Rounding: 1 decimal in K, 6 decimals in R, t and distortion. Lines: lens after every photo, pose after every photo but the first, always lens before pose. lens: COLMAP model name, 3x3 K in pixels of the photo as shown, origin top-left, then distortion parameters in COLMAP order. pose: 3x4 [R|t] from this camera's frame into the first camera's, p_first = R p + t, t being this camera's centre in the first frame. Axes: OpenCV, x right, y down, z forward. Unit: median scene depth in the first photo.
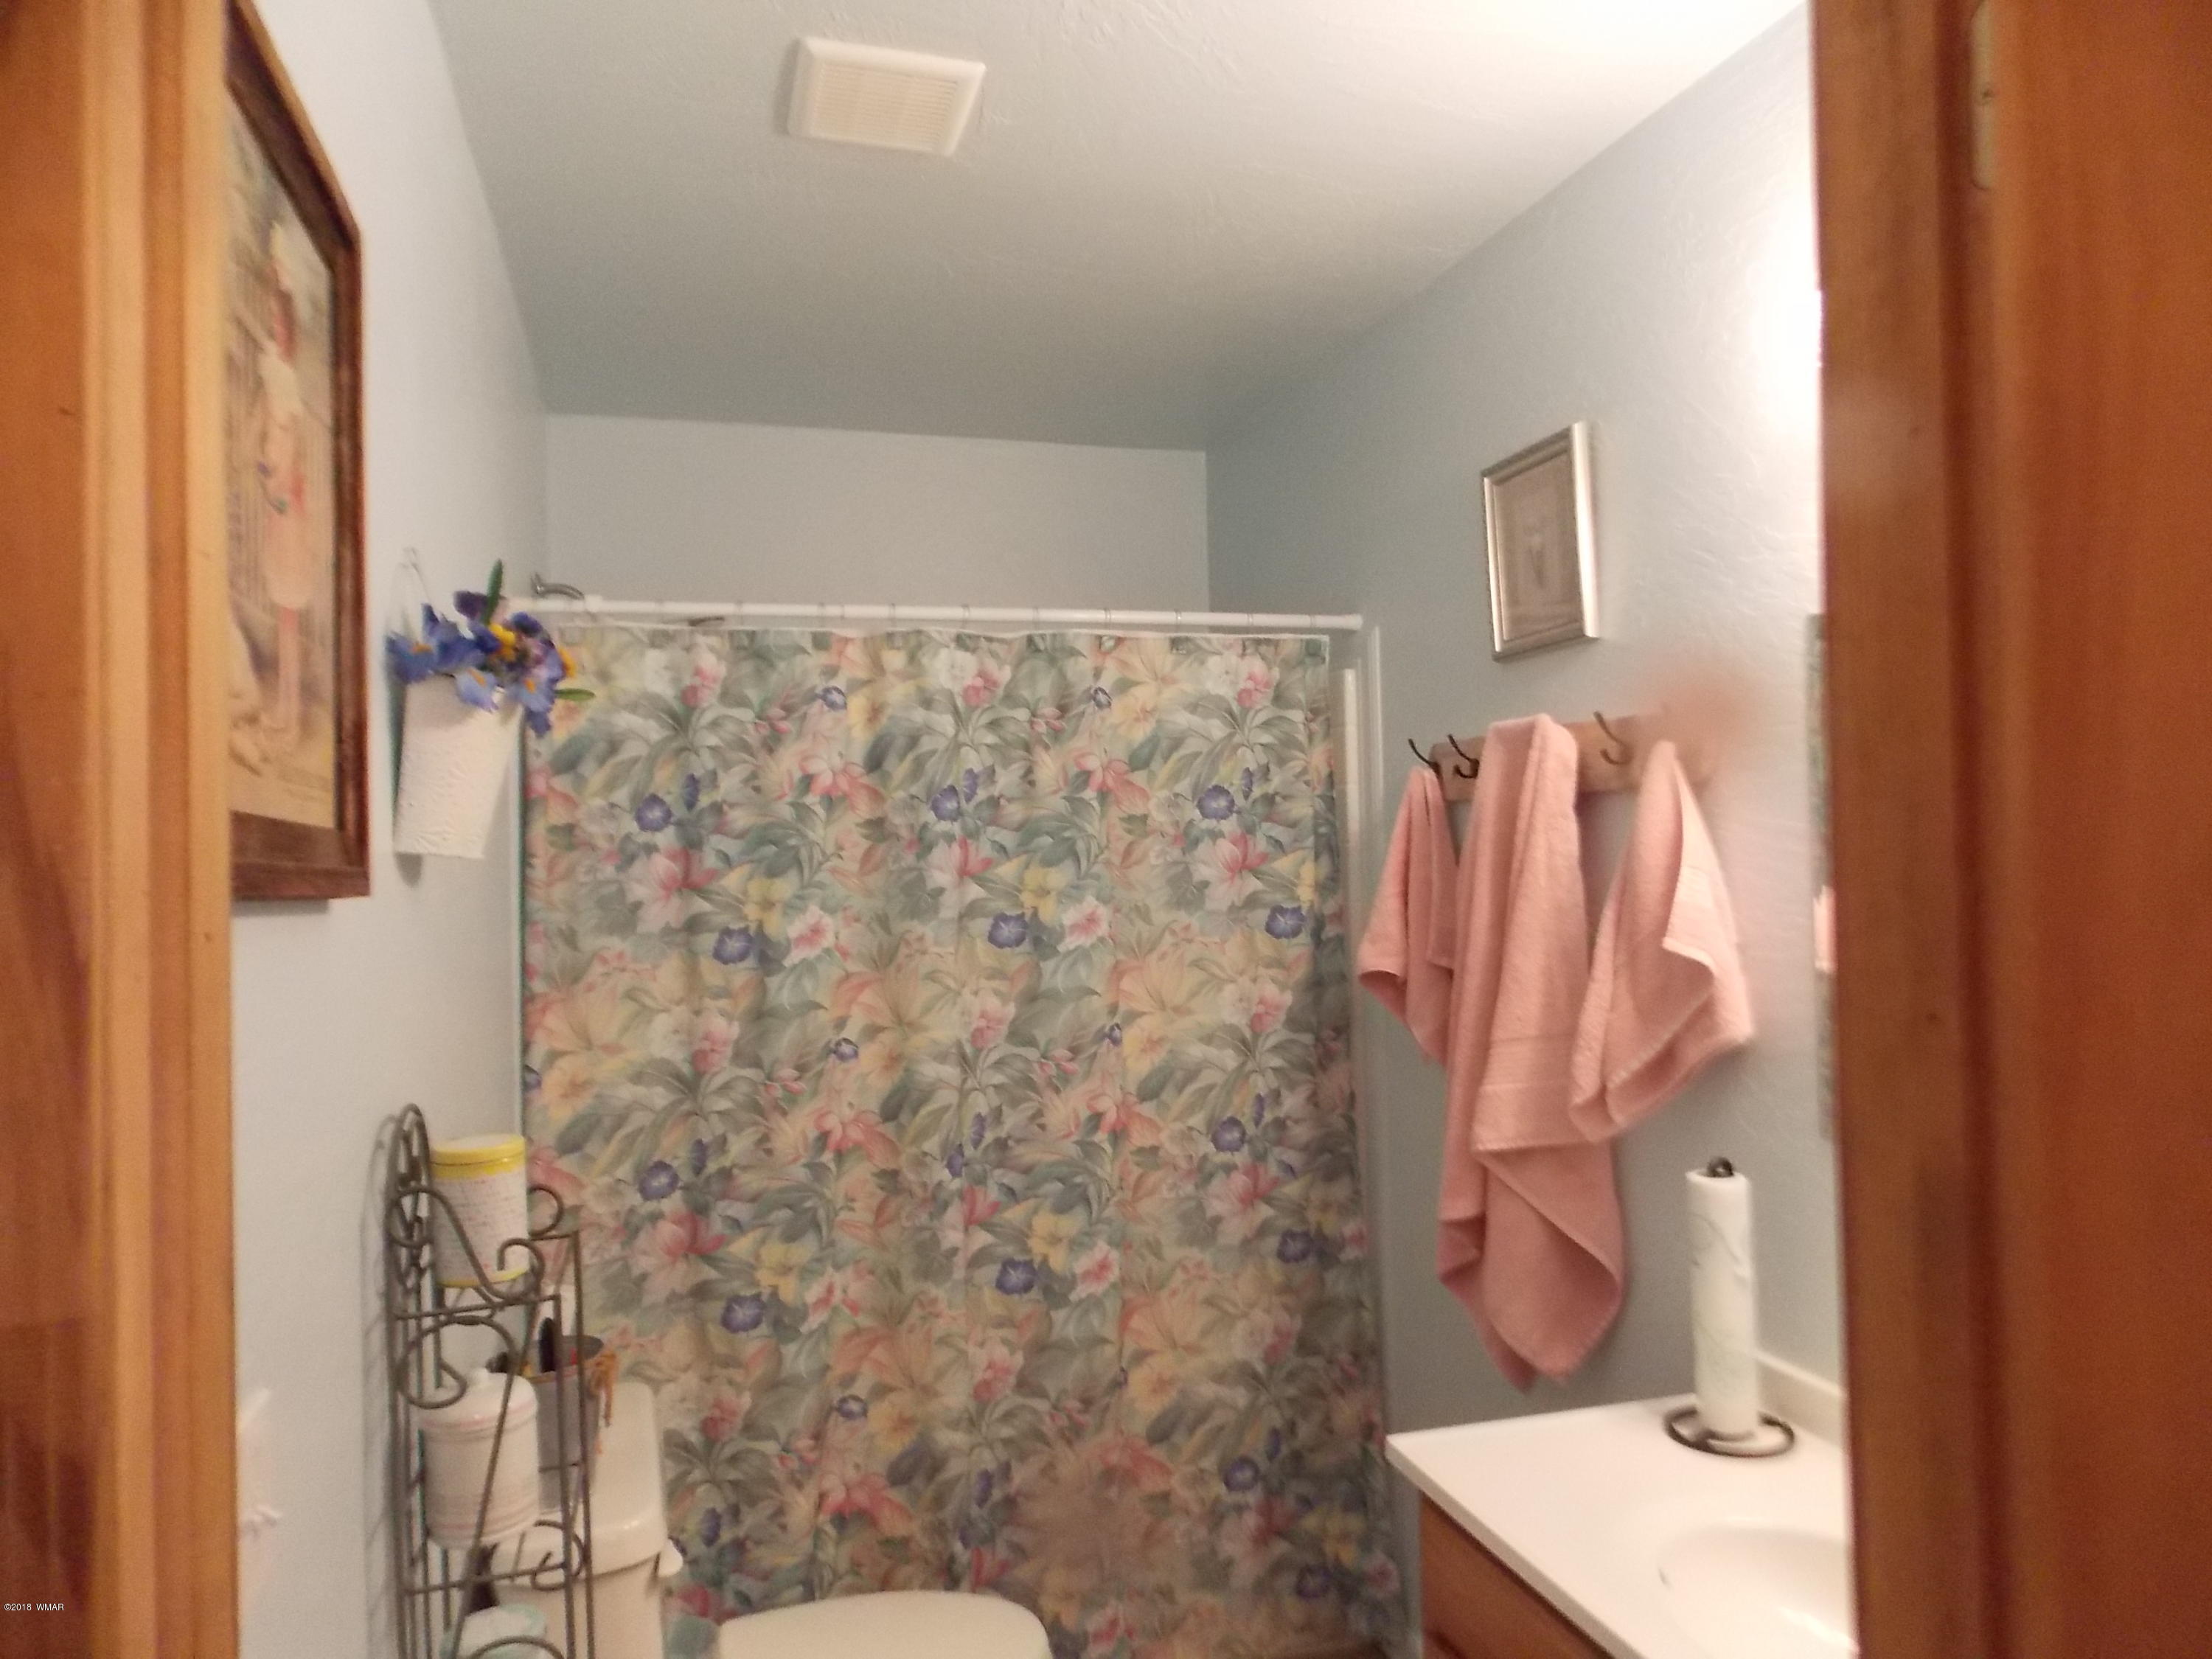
lens RADIAL K [[1461.0, 0, 1110.1], [0, 1461.0, 796.5], [0, 0, 1]] dist [0.007984, -0.000140]
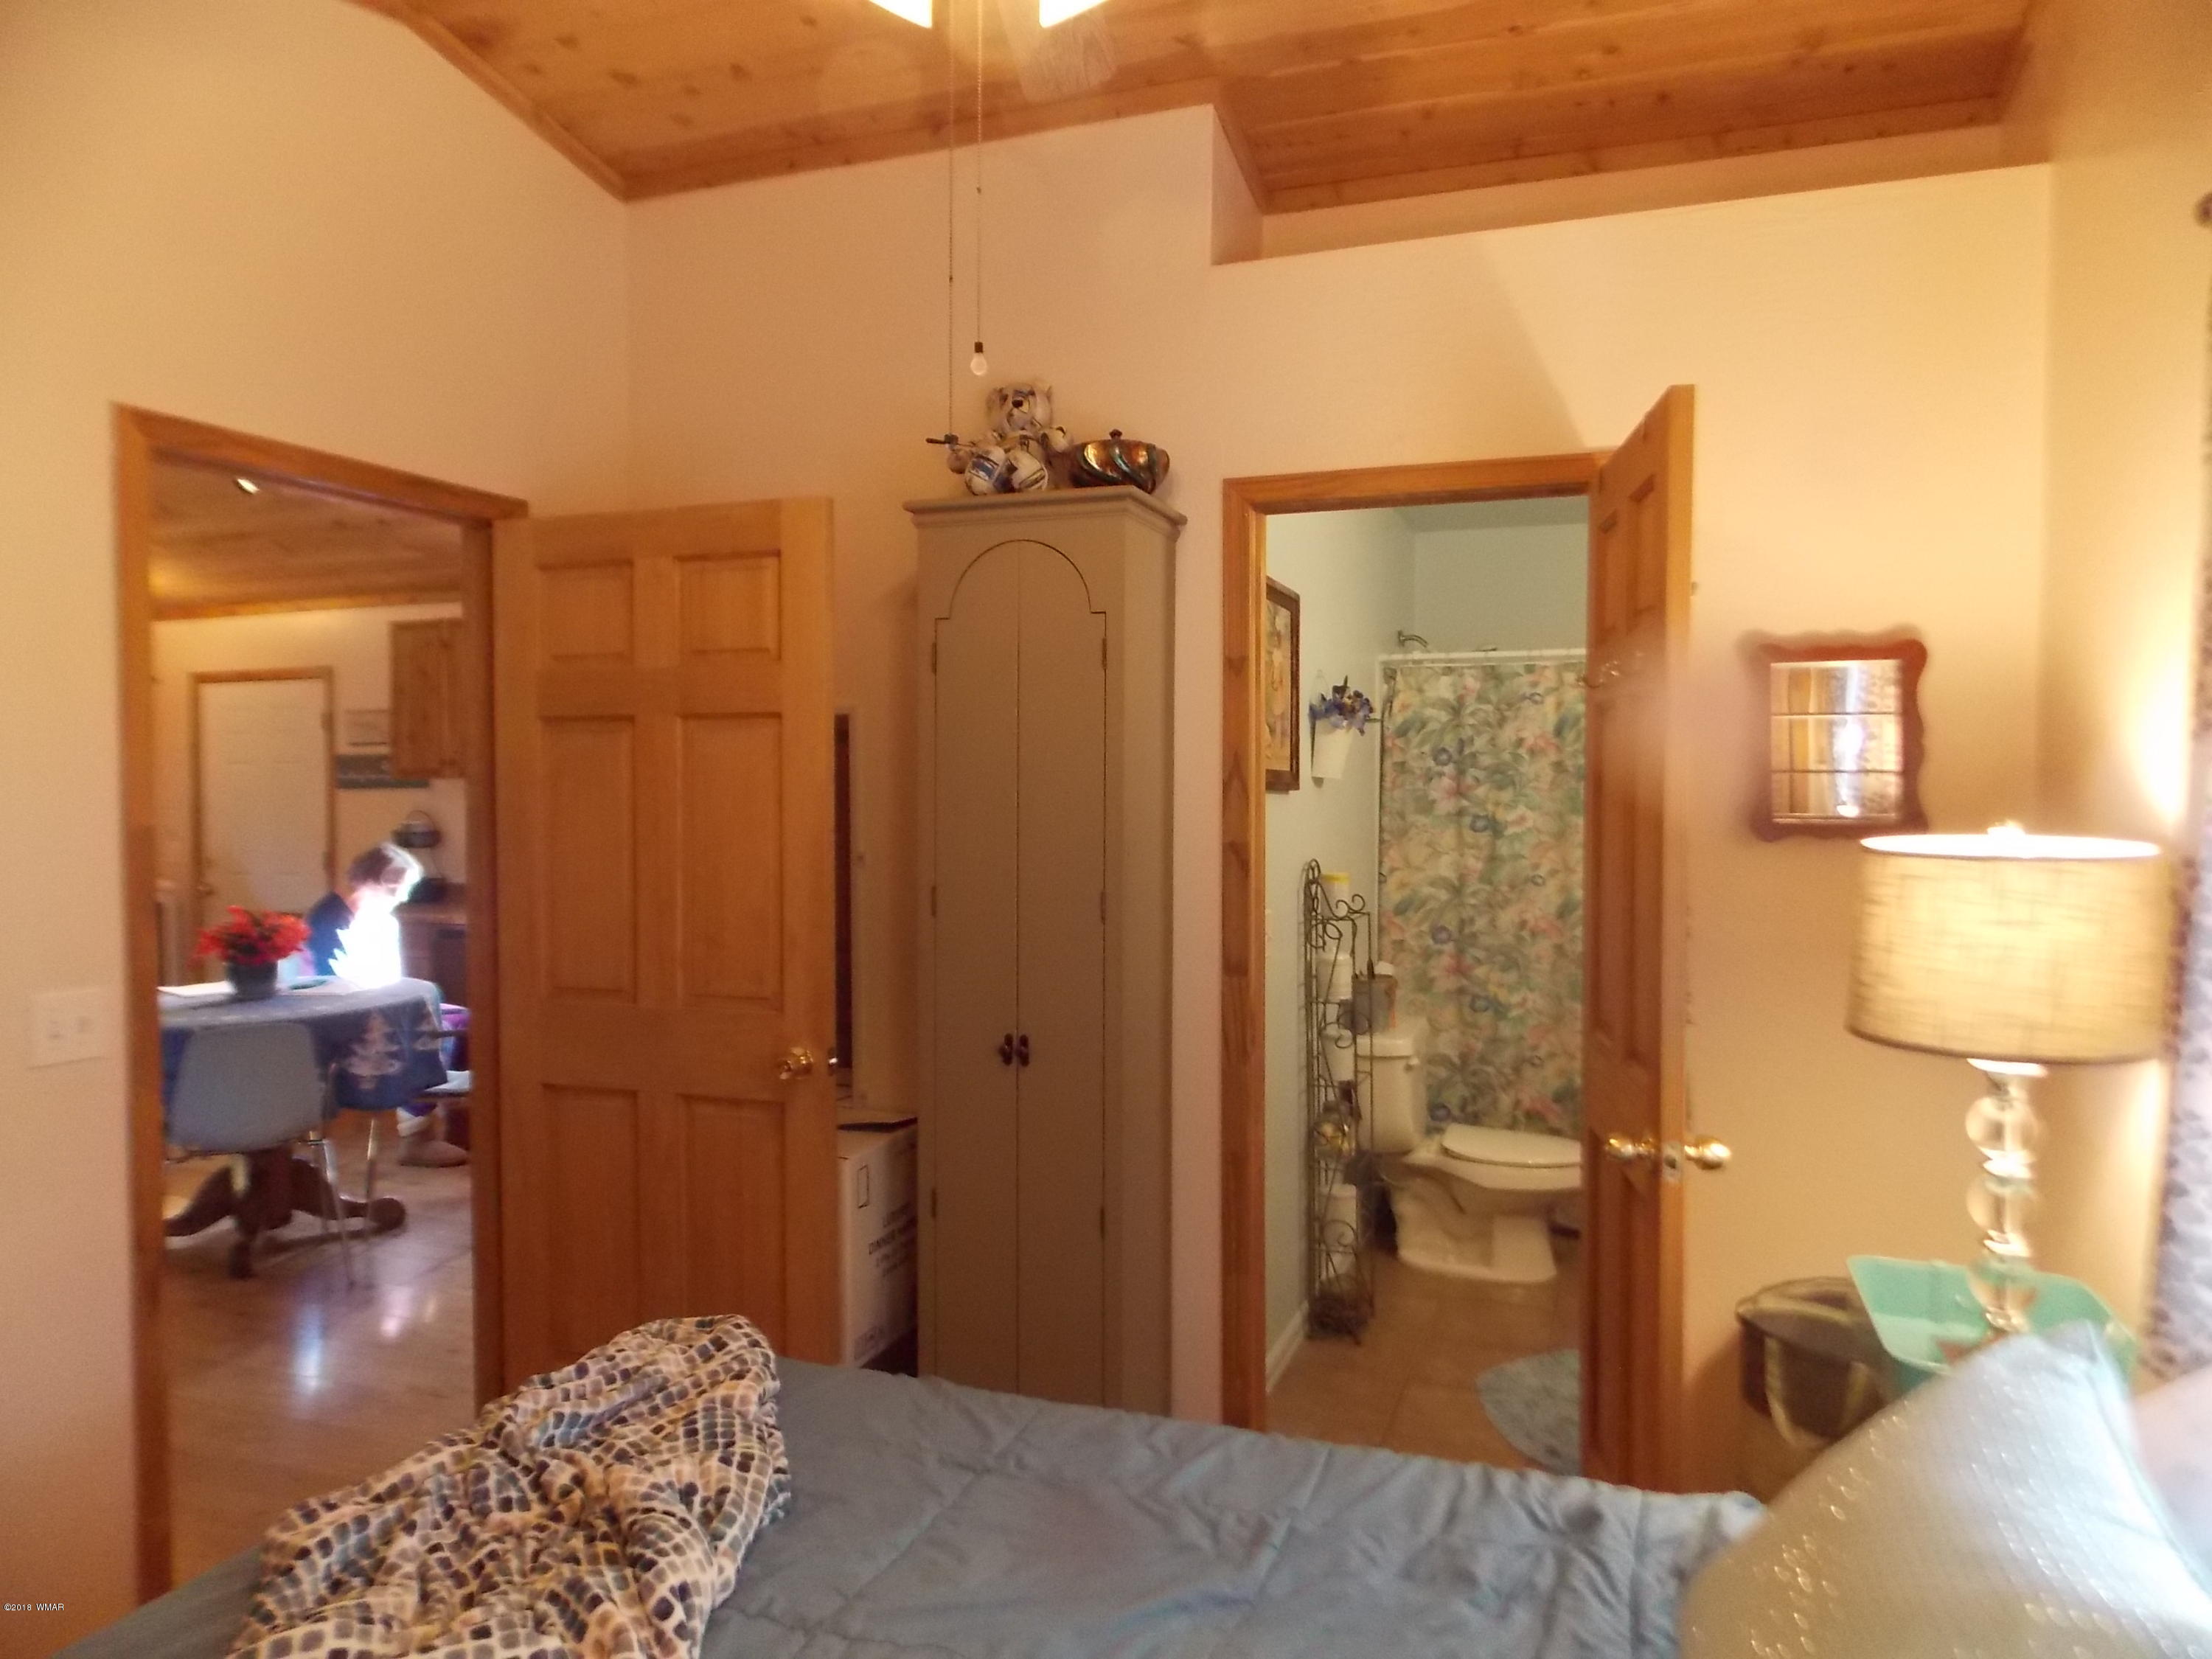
lens RADIAL K [[1461.0, 0, 1110.1], [0, 1461.0, 796.5], [0, 0, 1]] dist [0.007984, -0.000140]
pose [[0.797695, 0.037874, -0.601871, 0.546653], [-0.001308, 0.998132, 0.061076, -0.057286], [0.603060, -0.047933, 0.796254, -0.907630]]
